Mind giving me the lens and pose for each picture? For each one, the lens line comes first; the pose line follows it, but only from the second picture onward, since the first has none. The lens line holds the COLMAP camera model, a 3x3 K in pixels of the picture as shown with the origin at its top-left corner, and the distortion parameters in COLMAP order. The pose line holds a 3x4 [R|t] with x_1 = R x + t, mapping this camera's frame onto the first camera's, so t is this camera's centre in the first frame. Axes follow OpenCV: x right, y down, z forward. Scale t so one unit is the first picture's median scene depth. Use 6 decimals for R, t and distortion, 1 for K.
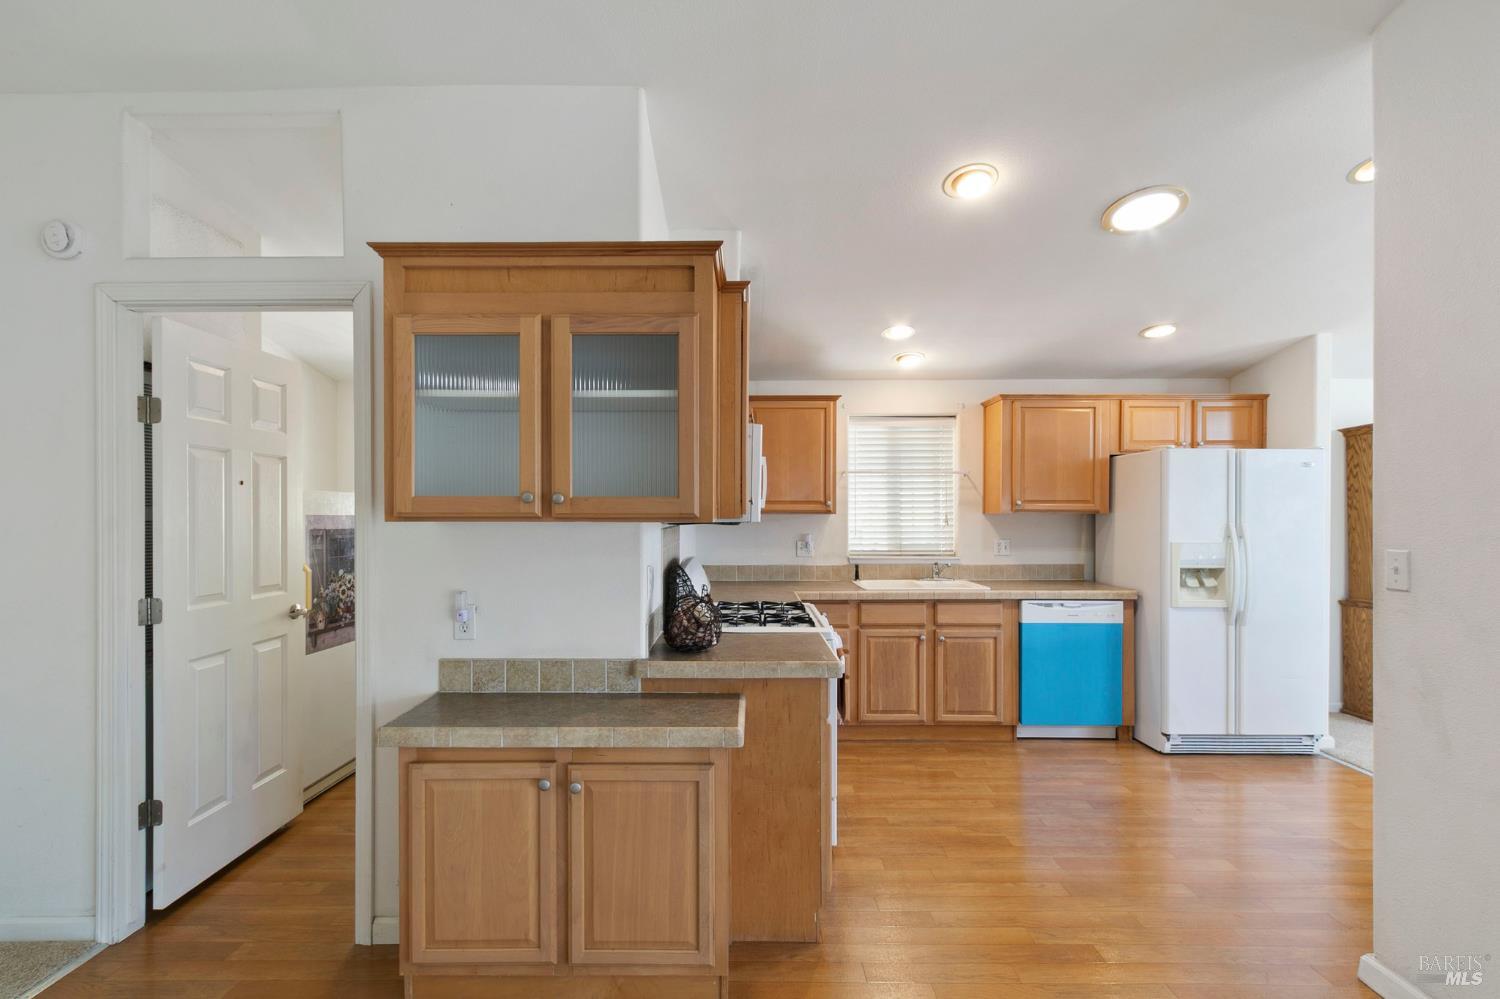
lens RADIAL K [[689.2, 0, 749.0], [0, 689.2, 509.9], [0, 0, 1]] dist [0.003259, 0.001652]
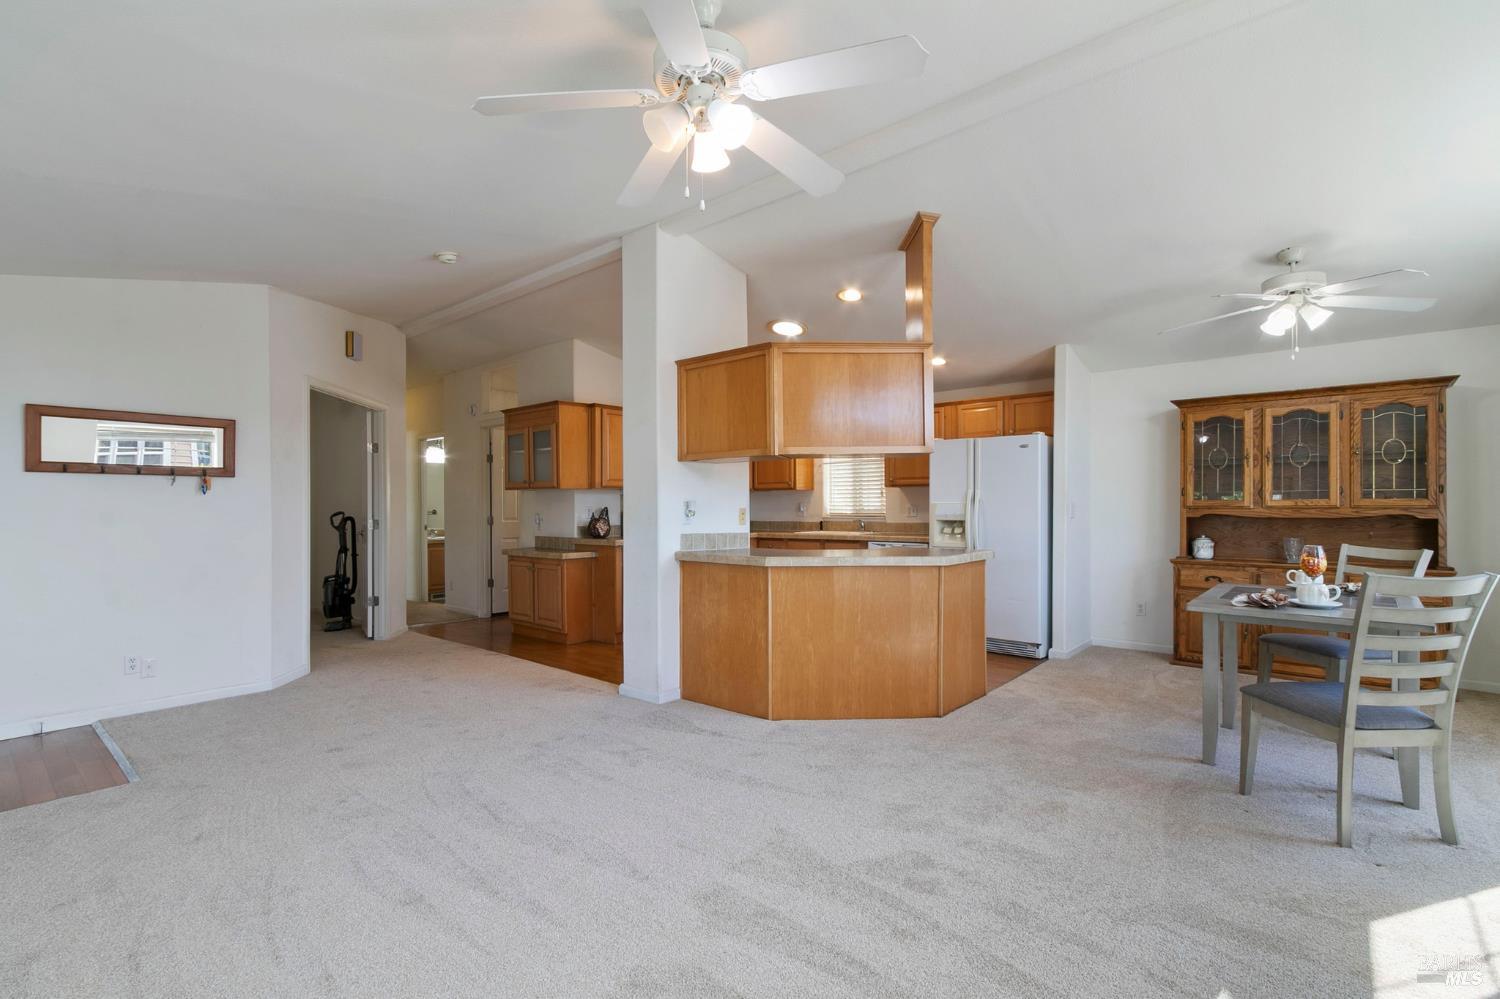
lens RADIAL K [[689.2, 0, 736.5], [0, 689.2, 506.1], [0, 0, 1]] dist [0.003259, 0.001652]
pose [[0.755413, -0.003740, -0.655238, 1.202810], [0.005827, 0.999983, 0.001011, 0.046869], [0.655223, -0.004582, 0.755422, -0.389636]]
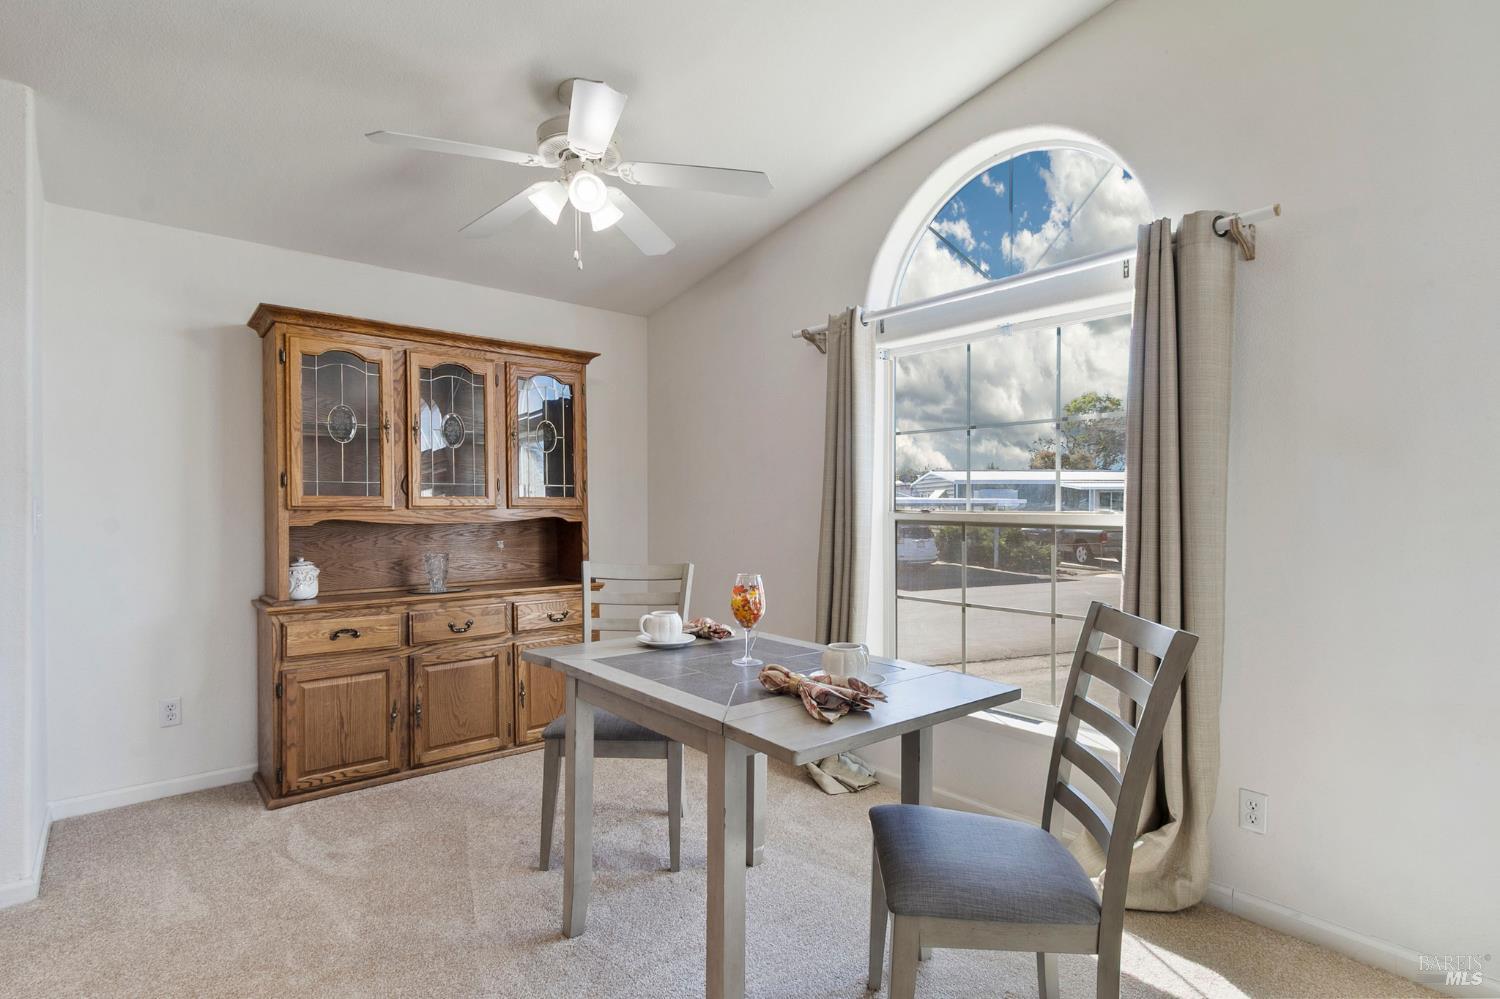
lens RADIAL K [[764.3, 0, 740.4], [0, 764.3, 508.4], [0, 0, 1]] dist [0.013048, 0.000126]
pose [[0.754955, -0.004999, 0.655757, 0.842922], [-0.001191, 0.999959, 0.008993, 0.047730], [-0.655775, -0.007570, 0.754918, 0.222728]]
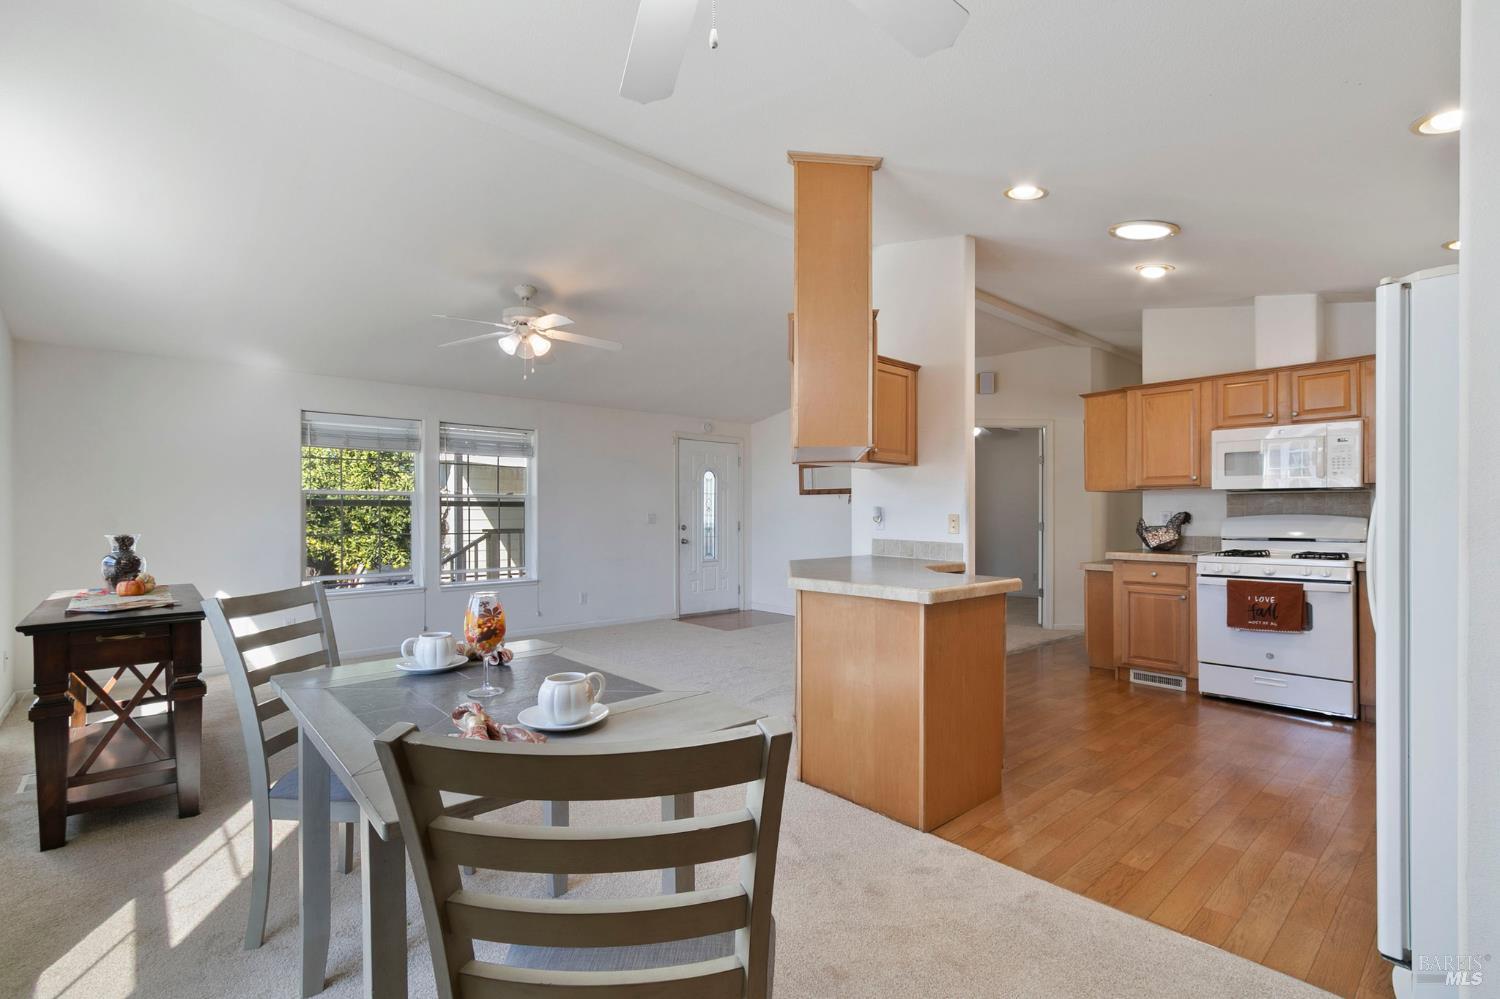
lens RADIAL K [[689.2, 0, 740.7], [0, 689.2, 510.0], [0, 0, 1]] dist [0.003259, 0.001652]
pose [[-0.745418, -0.002578, -0.666593, 1.334449], [0.001246, 0.999985, -0.005260, 0.050349], [0.666597, -0.004752, -0.745404, 1.001187]]
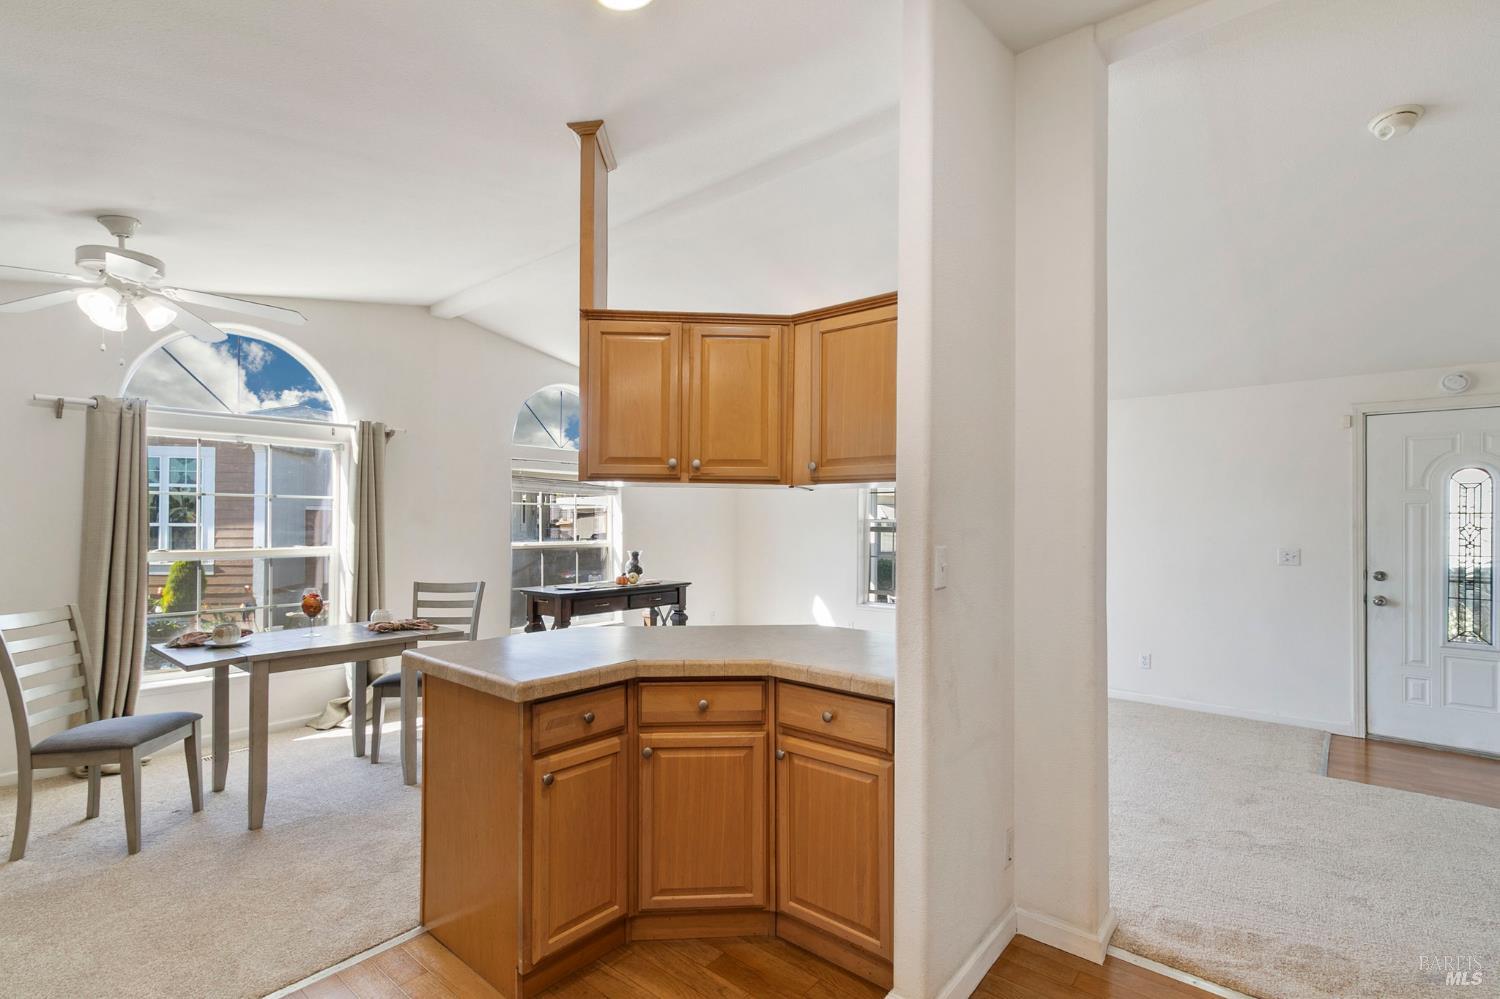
lens RADIAL K [[689.2, 0, 752.2], [0, 689.2, 522.0], [0, 0, 1]] dist [0.003259, 0.001652]
pose [[-0.762744, -0.002457, 0.646695, 0.236782], [-0.005765, 0.999979, -0.003001, 0.014830], [-0.646674, -0.006017, -0.762742, 0.890561]]
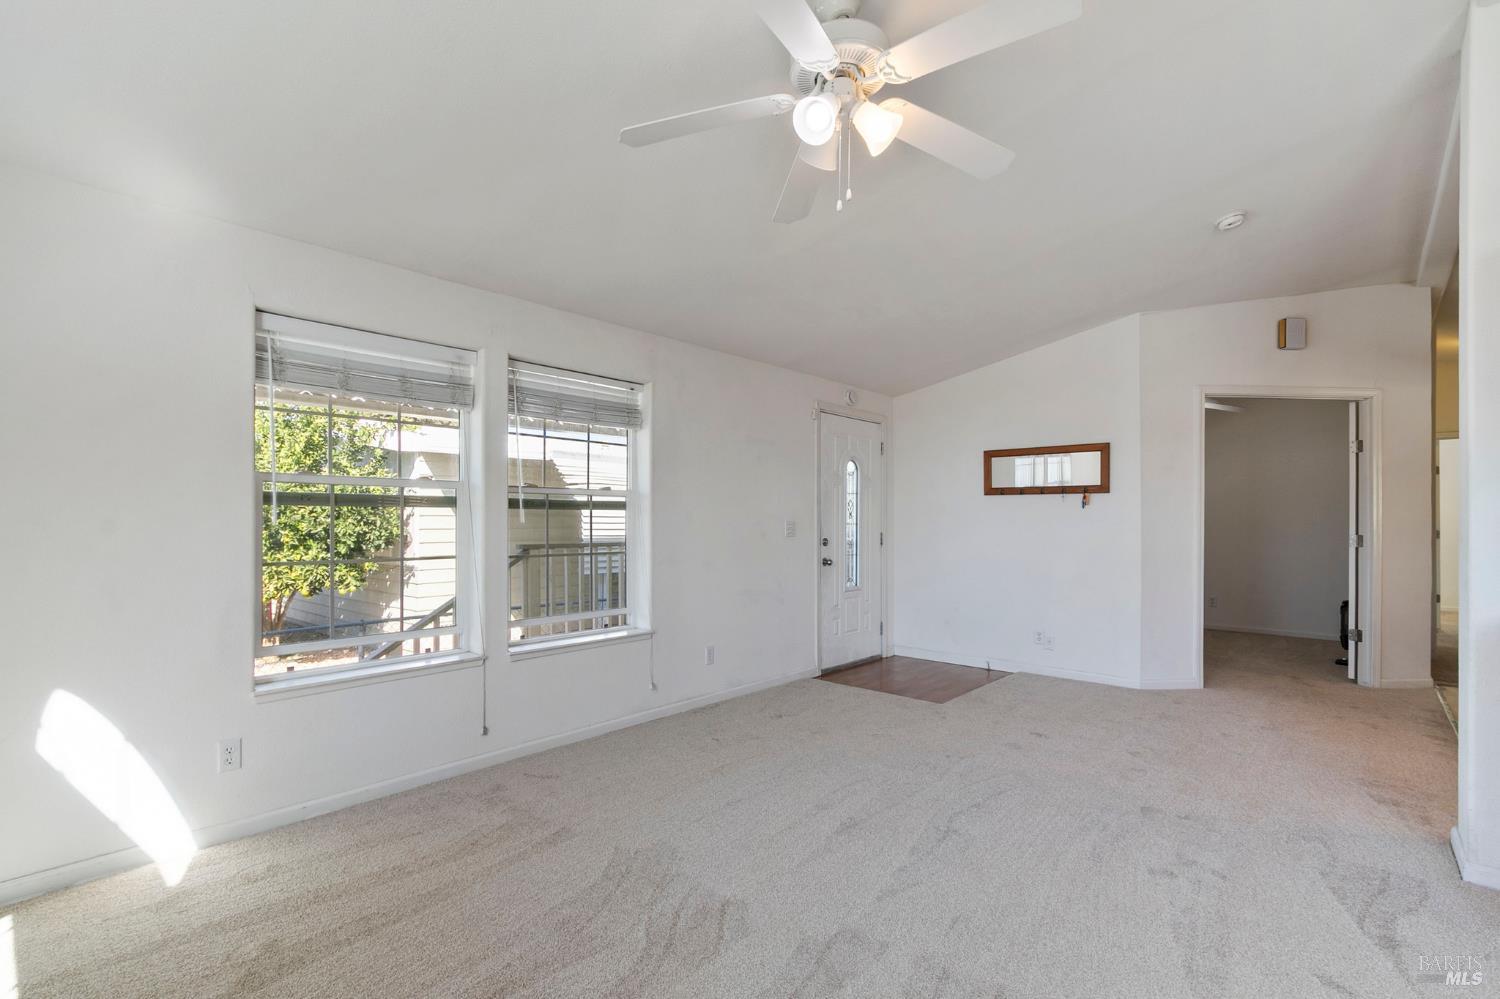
lens RADIAL K [[689.2, 0, 734.9], [0, 689.2, 527.9], [0, 0, 1]] dist [0.003259, 0.001652]
pose [[-0.669868, 0.008464, -0.742432, 1.260245], [-0.000228, 0.999933, 0.011606, 0.046625], [0.742480, 0.007944, -0.669821, 0.222970]]
